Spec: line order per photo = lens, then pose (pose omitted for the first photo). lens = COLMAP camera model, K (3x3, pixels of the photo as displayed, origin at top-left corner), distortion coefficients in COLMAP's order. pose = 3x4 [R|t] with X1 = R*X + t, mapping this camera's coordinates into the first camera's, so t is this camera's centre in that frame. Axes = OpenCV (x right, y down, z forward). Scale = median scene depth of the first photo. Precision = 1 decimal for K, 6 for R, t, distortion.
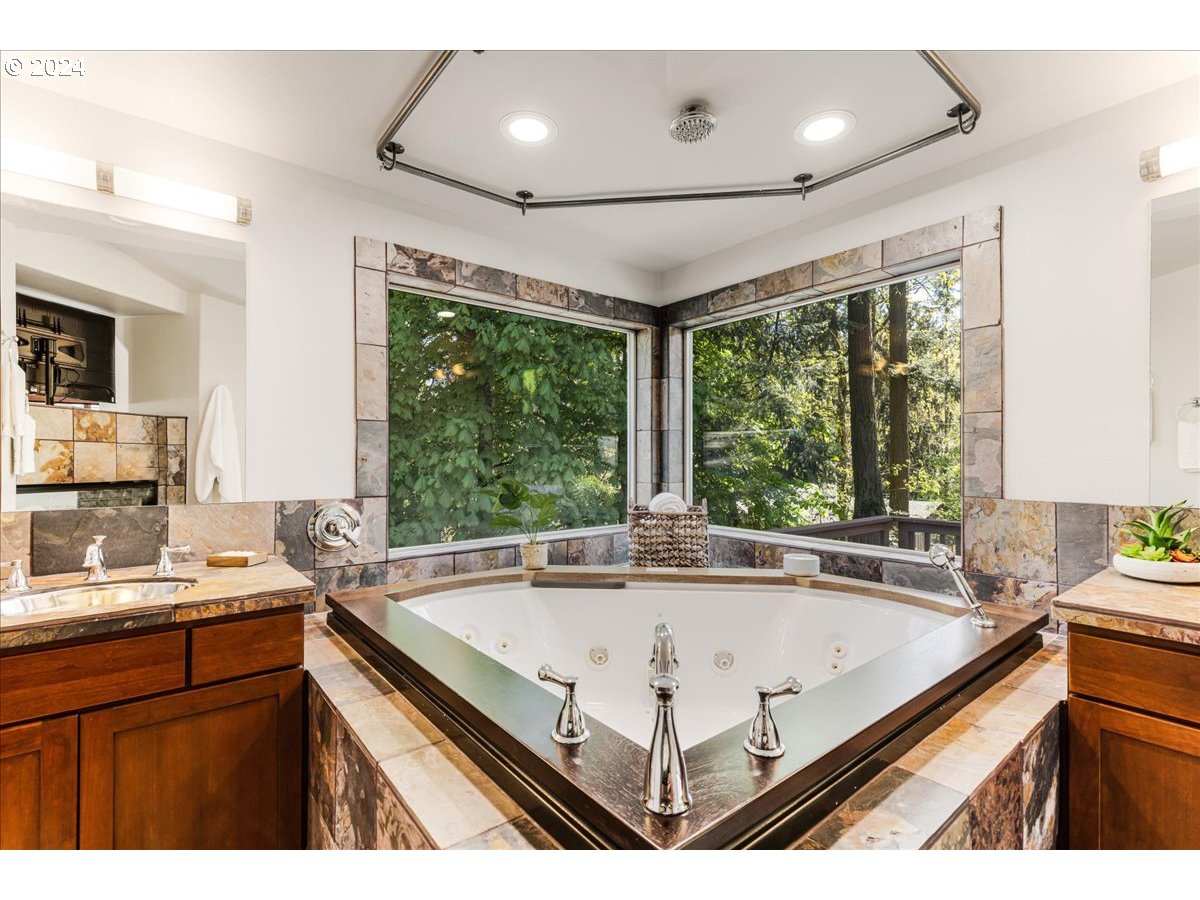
lens RADIAL K [[544.2, 0, 598.0], [0, 544.2, 451.6], [0, 0, 1]] dist [0.003353, -0.001359]
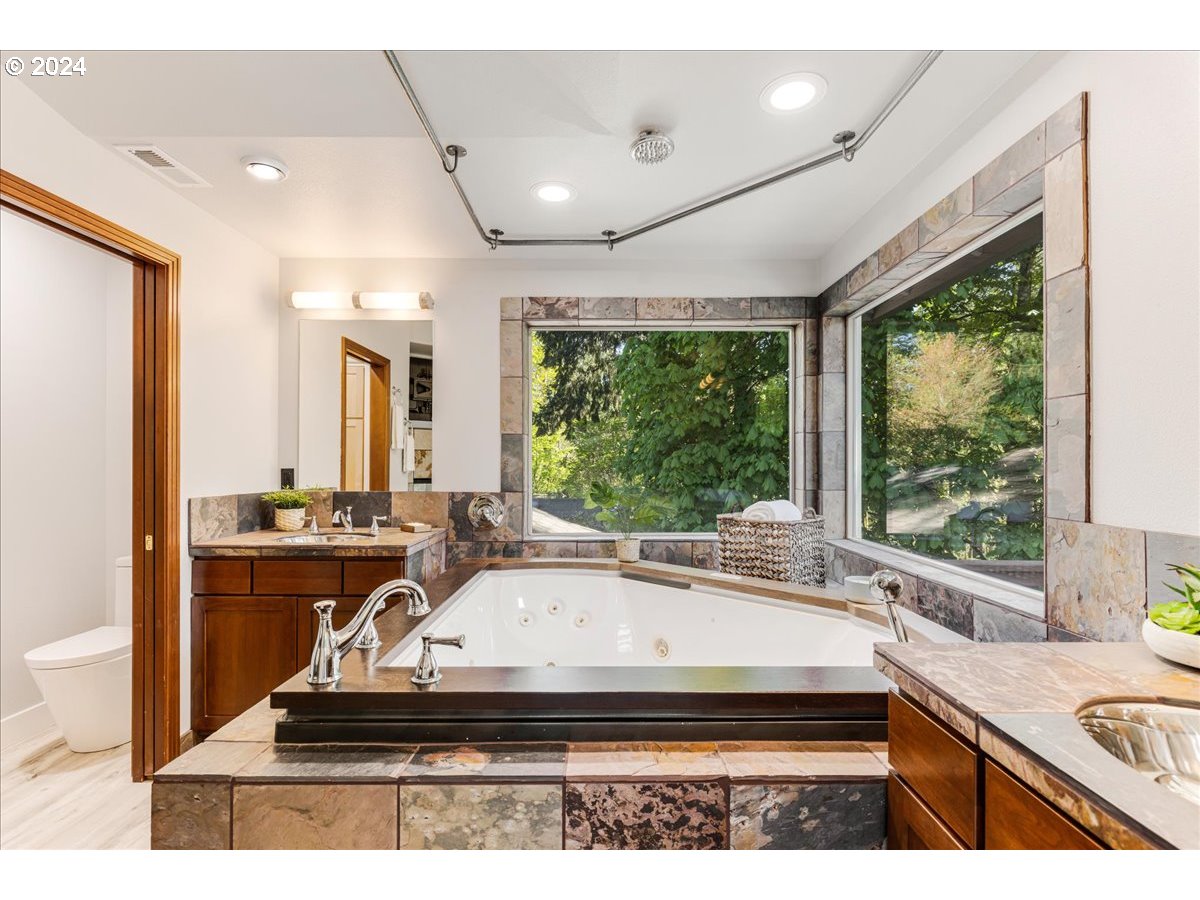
lens RADIAL K [[554.7, 0, 601.5], [0, 554.7, 453.4], [0, 0, 1]] dist [-0.008318, -0.000223]
pose [[0.786306, -0.009878, -0.617758, 0.566089], [0.006889, 0.999950, -0.007221, 0.000741], [0.617799, 0.001423, 0.786335, 0.072496]]
